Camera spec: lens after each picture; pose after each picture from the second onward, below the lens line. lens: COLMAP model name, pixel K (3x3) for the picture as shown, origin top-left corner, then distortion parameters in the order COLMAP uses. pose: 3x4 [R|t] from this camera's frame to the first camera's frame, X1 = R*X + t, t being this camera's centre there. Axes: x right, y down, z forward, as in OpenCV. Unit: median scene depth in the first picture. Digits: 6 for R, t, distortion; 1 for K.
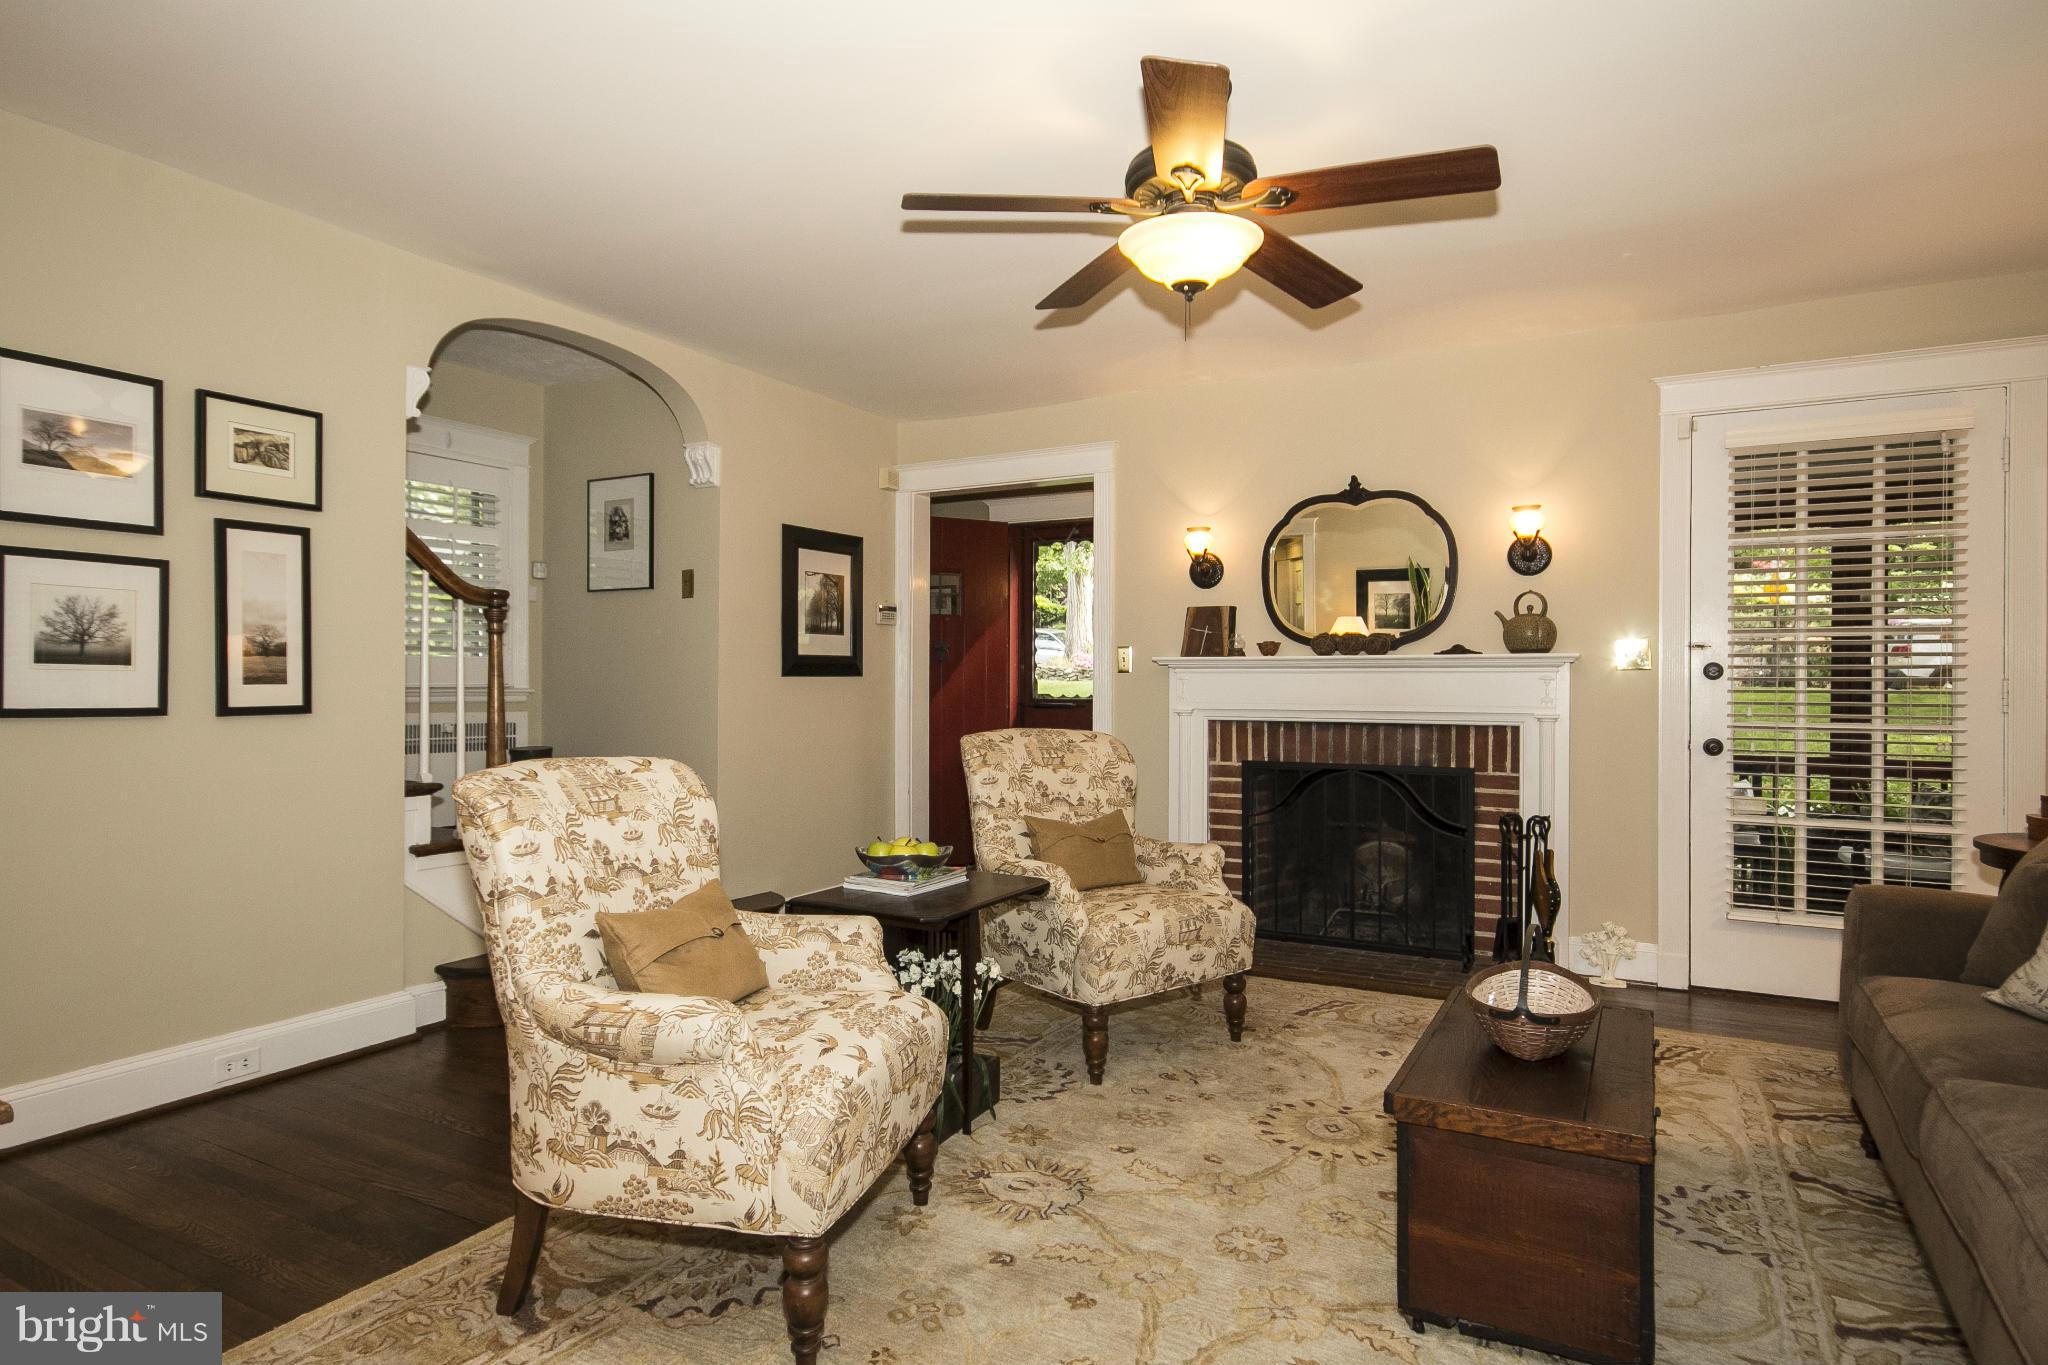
lens RADIAL K [[1131.2, 0, 1049.9], [0, 1131.2, 680.1], [0, 0, 1]] dist [-0.001471, 0.000084]
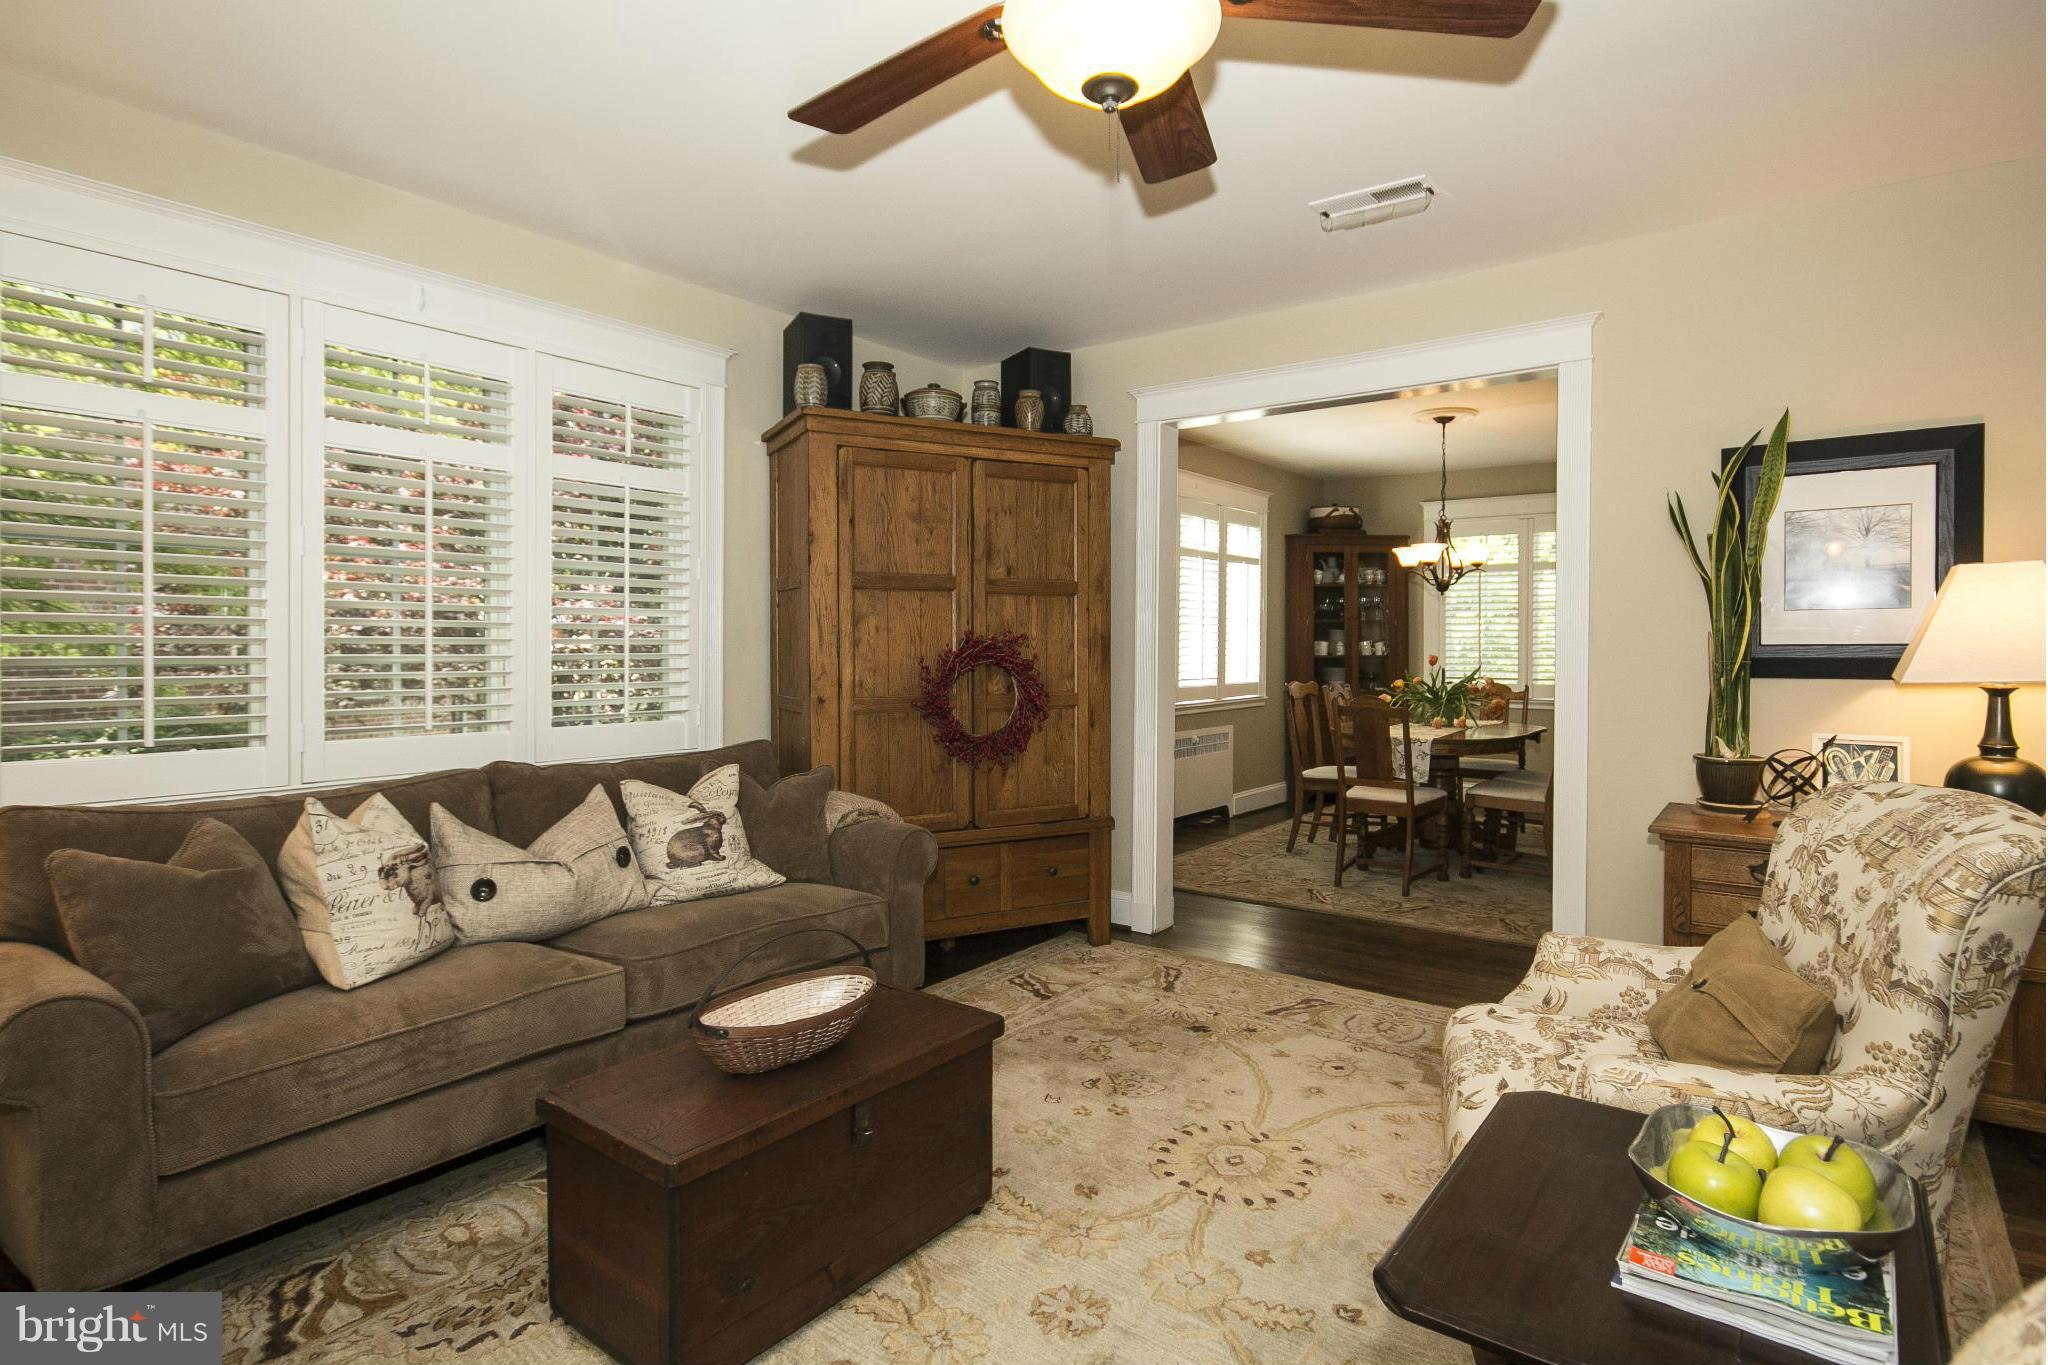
lens RADIAL K [[1059.8, 0, 1045.6], [0, 1059.8, 665.7], [0, 0, 1]] dist [-0.001445, -0.000100]
pose [[-0.988420, -0.009030, 0.151476, 0.052438], [-0.005676, 0.999729, 0.022560, -0.022639], [-0.151639, 0.021439, -0.988203, 1.315199]]
